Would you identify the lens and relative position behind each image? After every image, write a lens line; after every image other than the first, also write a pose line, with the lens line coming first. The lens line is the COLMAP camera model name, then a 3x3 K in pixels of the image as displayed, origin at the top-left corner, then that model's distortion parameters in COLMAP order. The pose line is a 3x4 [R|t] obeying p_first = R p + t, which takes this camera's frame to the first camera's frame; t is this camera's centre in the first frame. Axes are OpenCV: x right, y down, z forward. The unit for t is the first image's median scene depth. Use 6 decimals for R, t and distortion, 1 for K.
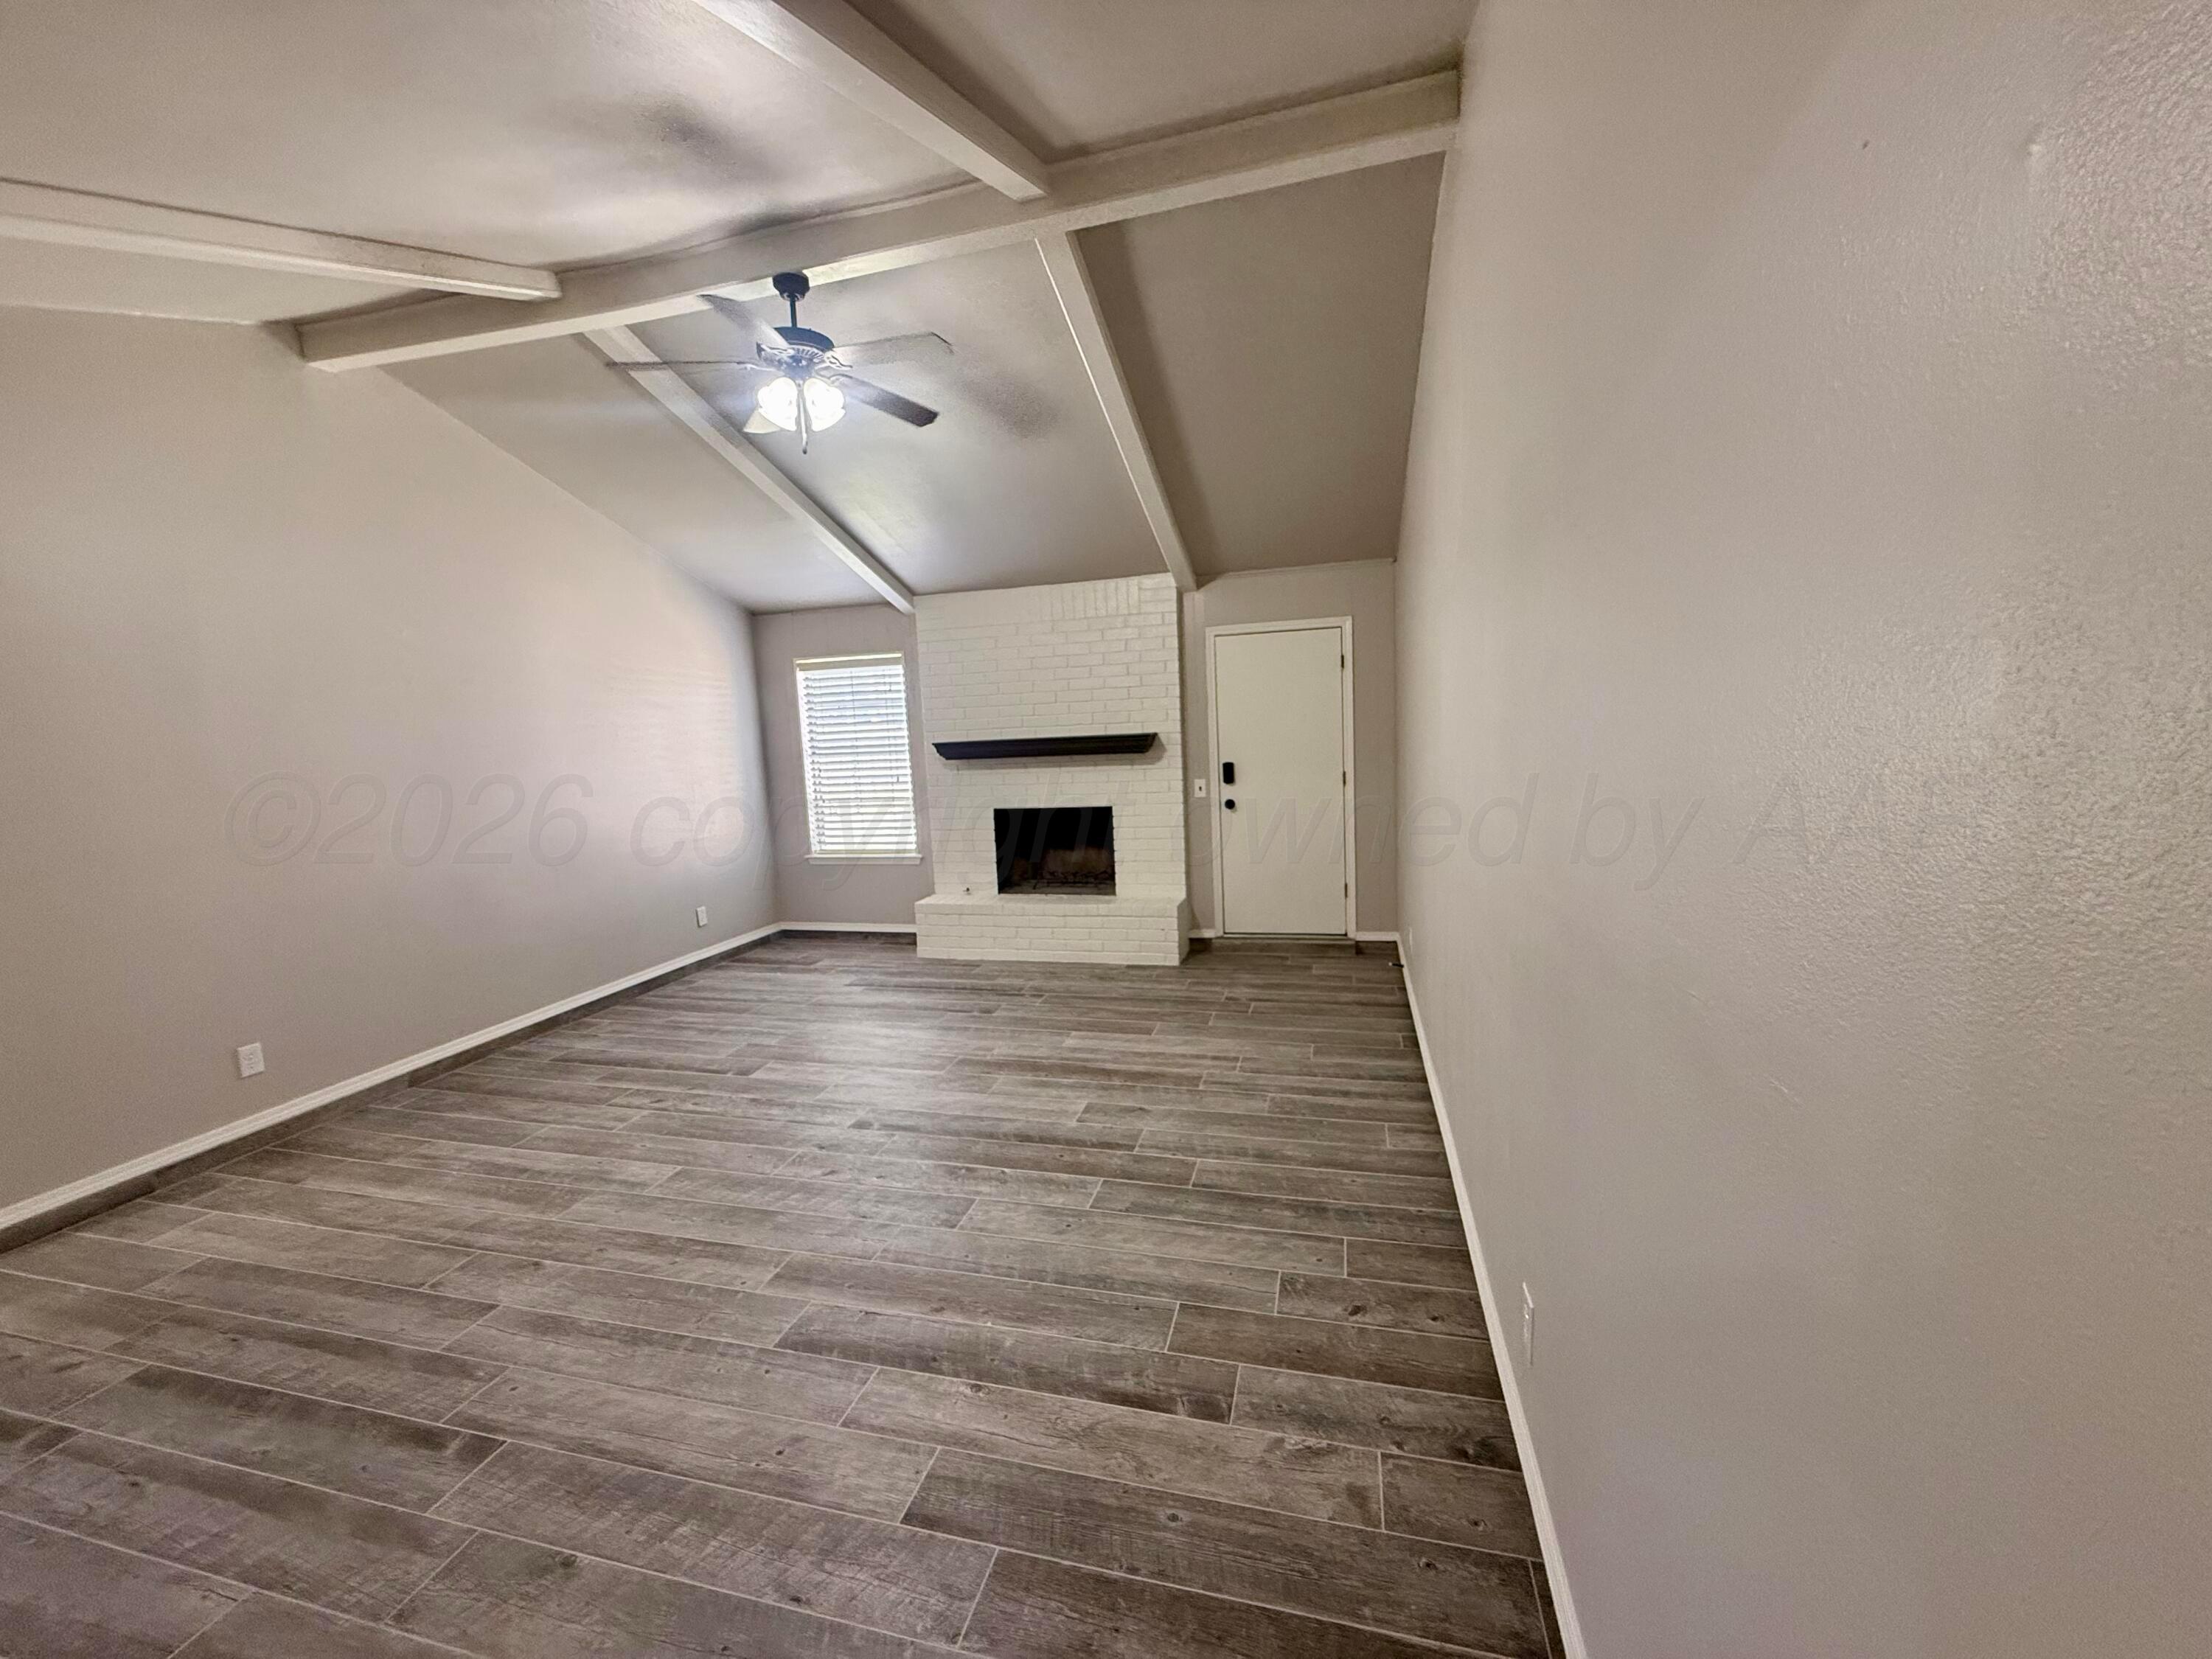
lens RADIAL K [[881.7, 0, 1102.3], [0, 881.7, 827.5], [0, 0, 1]] dist [-0.000159, 0.000244]
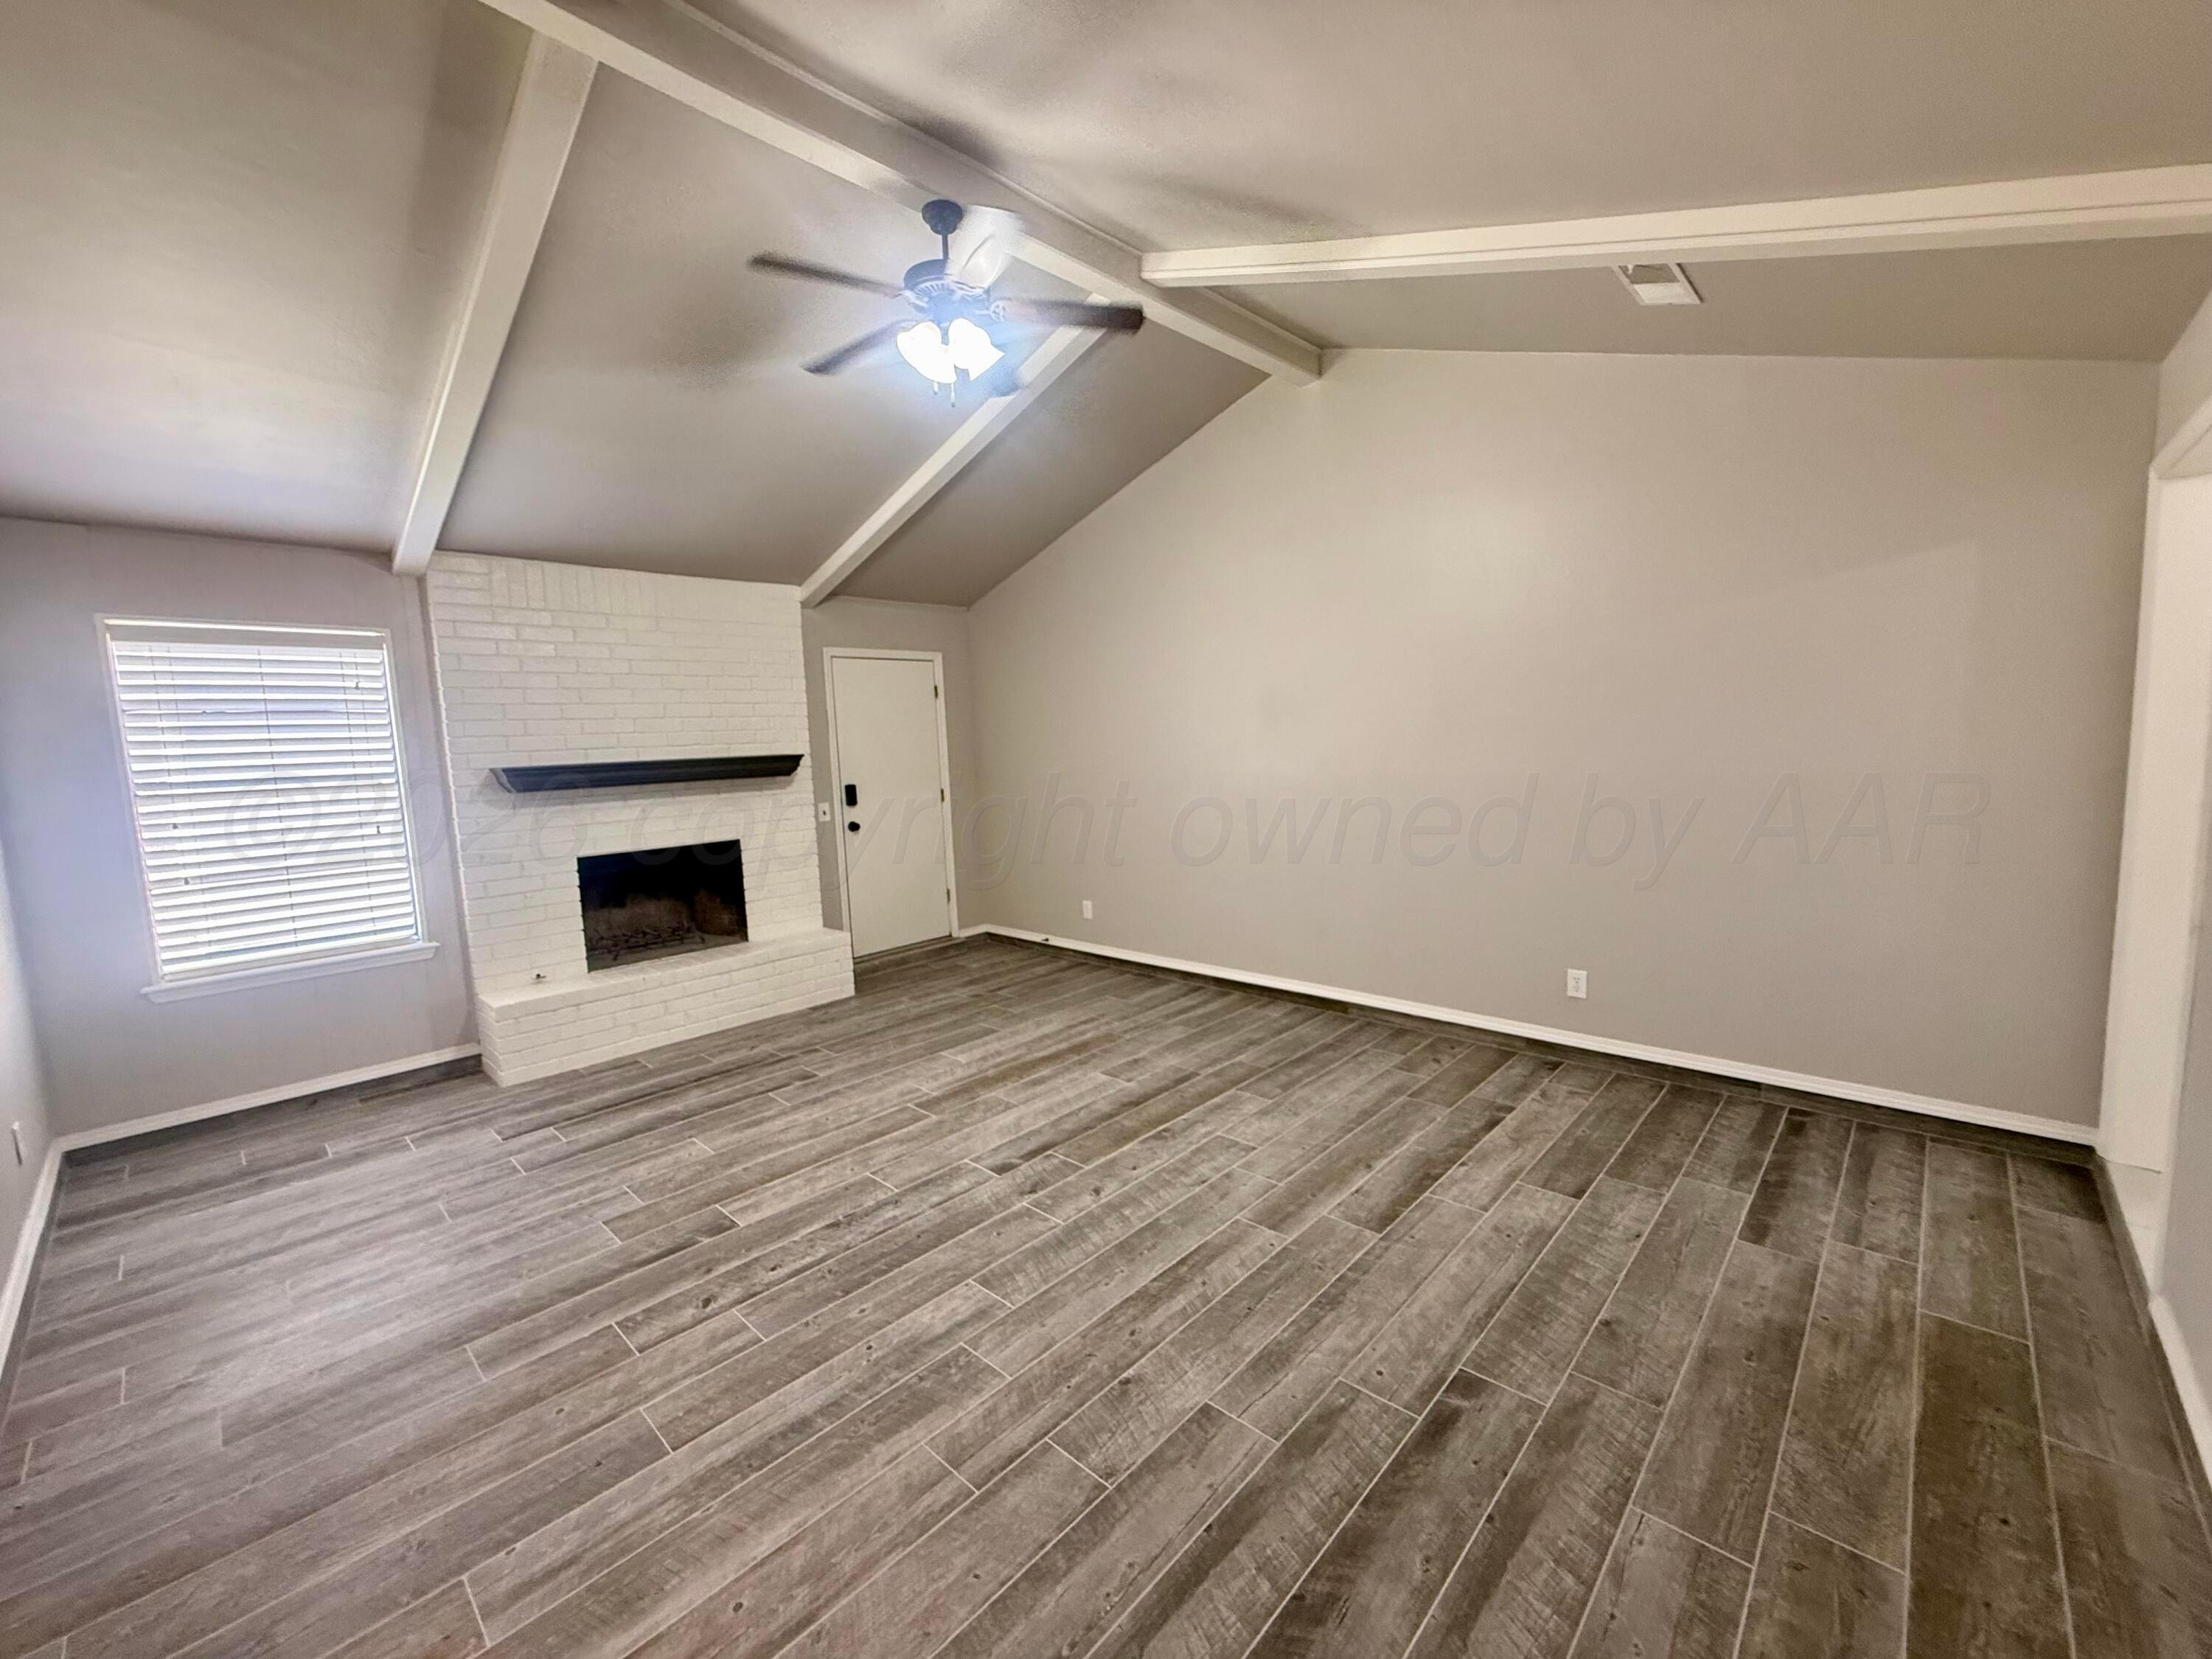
lens RADIAL K [[886.6, 0, 1107.3], [0, 886.6, 824.7], [0, 0, 1]] dist [-0.000974, -0.000139]
pose [[0.476130, -0.061619, 0.877213, -1.020909], [0.122275, 0.992491, 0.003348, 0.005616], [-0.870832, 0.105667, 0.480089, 0.464775]]
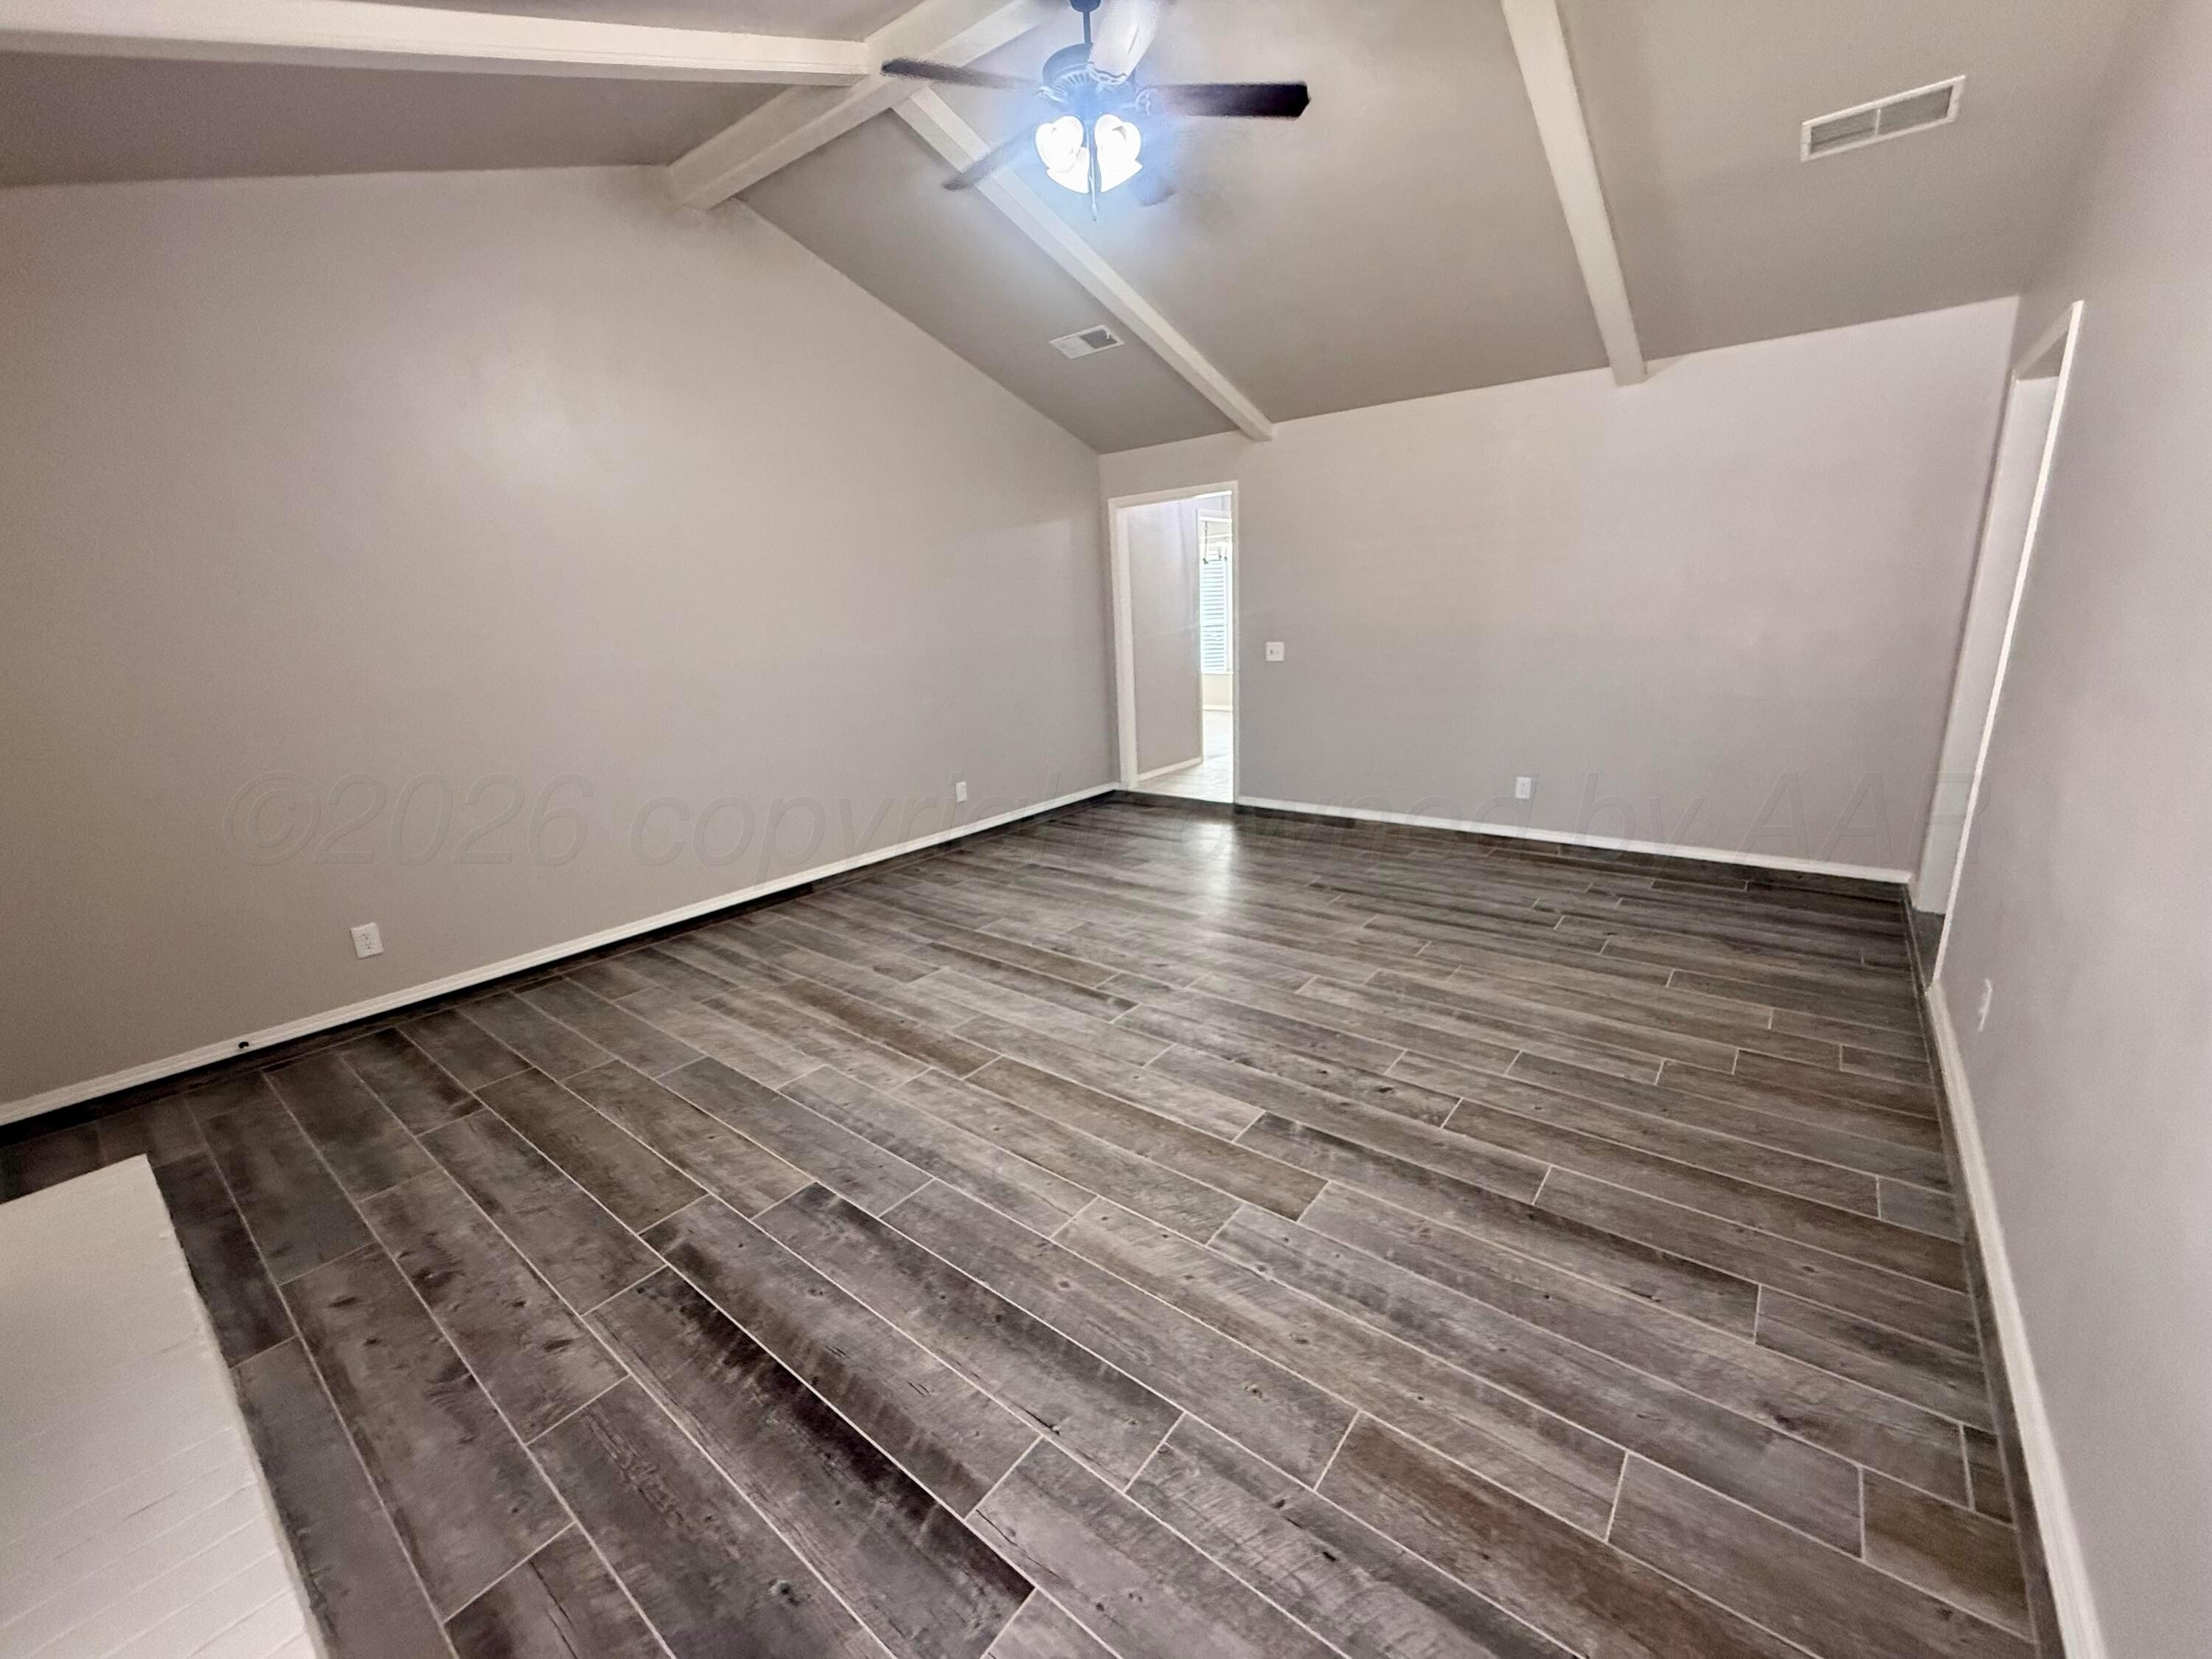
lens RADIAL K [[881.7, 0, 1102.3], [0, 881.7, 827.5], [0, 0, 1]] dist [-0.000159, 0.000244]
pose [[-0.912543, -0.020637, 0.408459, -0.658117], [0.127931, 0.934203, 0.333013, -0.162997], [-0.388457, 0.356143, -0.849861, 1.814241]]
